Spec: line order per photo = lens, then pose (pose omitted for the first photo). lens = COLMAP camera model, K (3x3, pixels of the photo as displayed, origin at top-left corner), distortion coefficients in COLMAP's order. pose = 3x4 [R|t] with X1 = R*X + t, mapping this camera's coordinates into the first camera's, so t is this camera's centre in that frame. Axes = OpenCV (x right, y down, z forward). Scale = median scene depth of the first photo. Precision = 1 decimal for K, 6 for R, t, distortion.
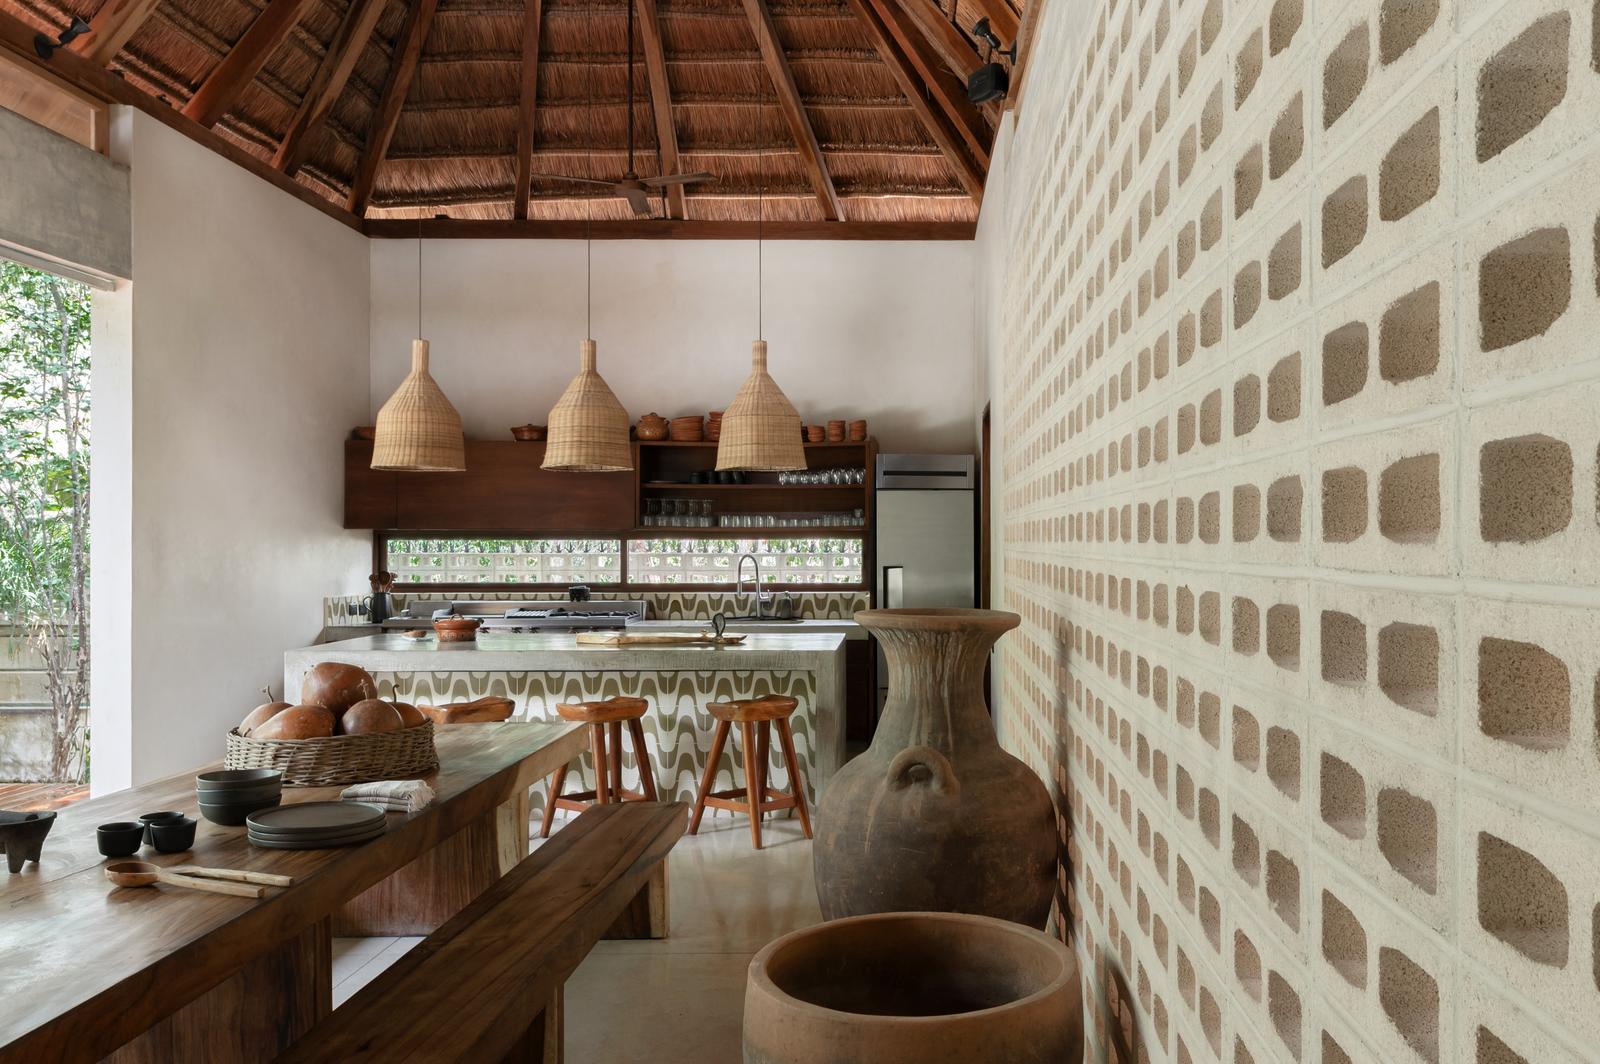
lens RADIAL K [[1188.4, 0, 800.0], [0, 1188.4, 532.0], [0, 0, 1]] dist [0.001102, -0.000025]
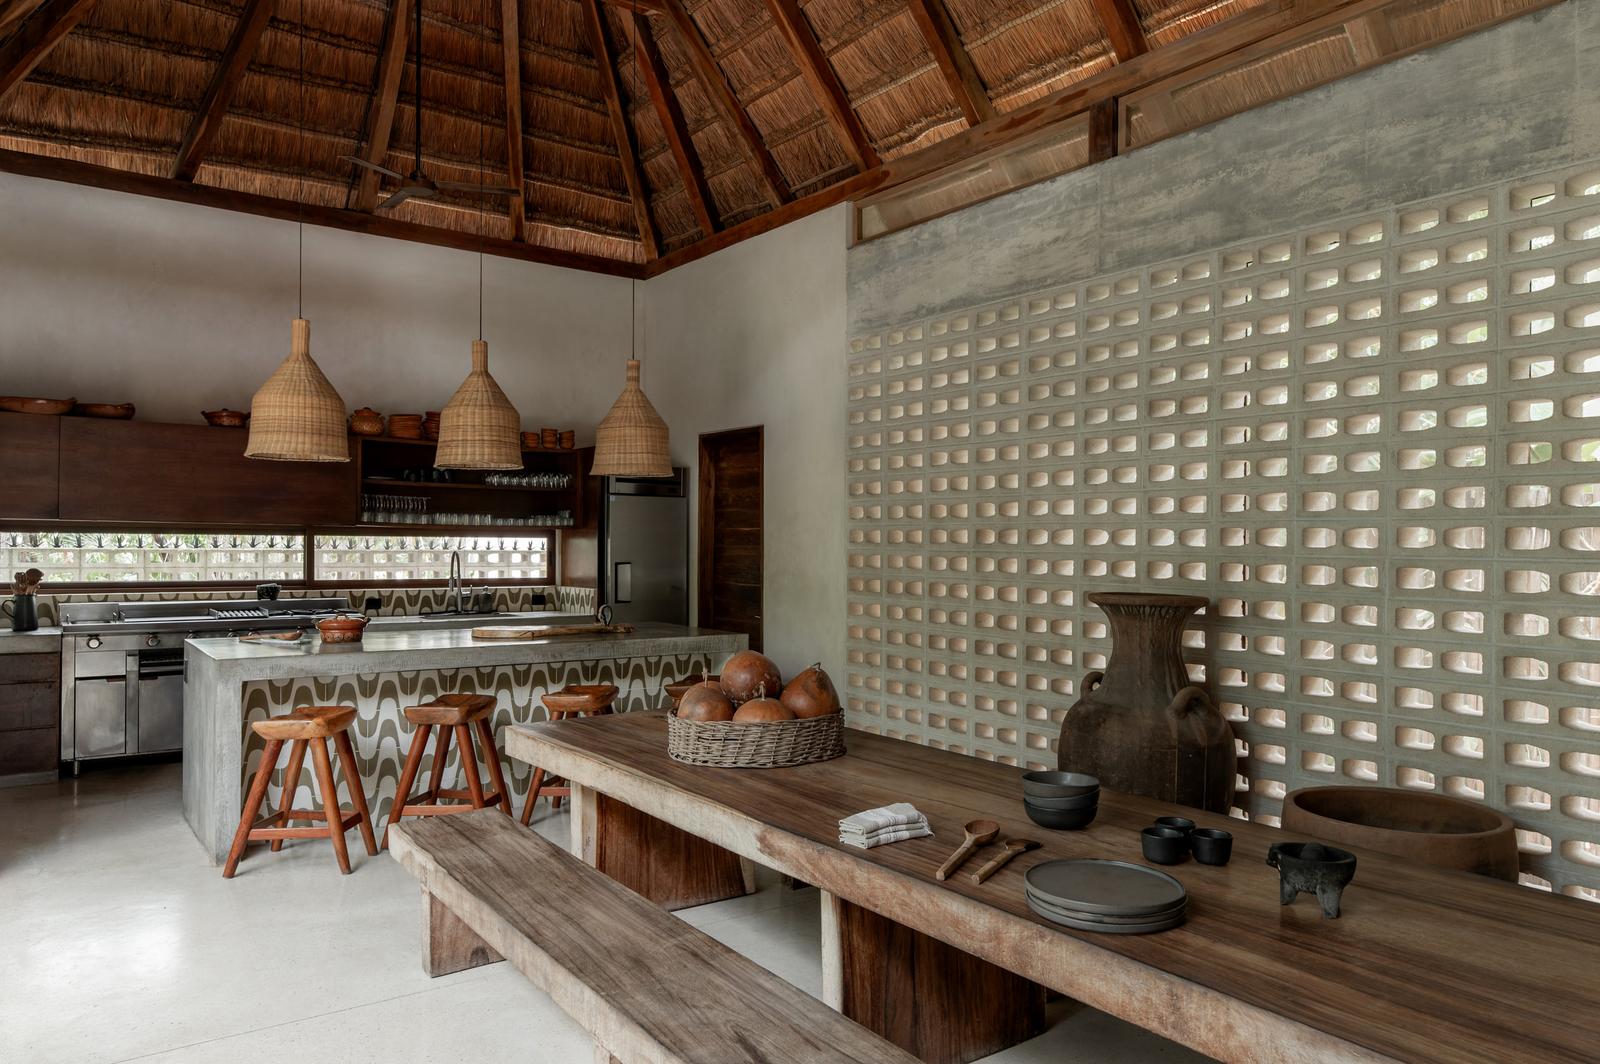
lens RADIAL K [[1063.0, 0, 800.0], [0, 1063.0, 532.0], [0, 0, 1]] dist [-0.005022, -0.001697]
pose [[0.818526, 0.015239, 0.574267, -0.336263], [-0.015442, 0.999871, -0.004524, 0.001694], [-0.574261, -0.005165, 0.818656, 0.068839]]
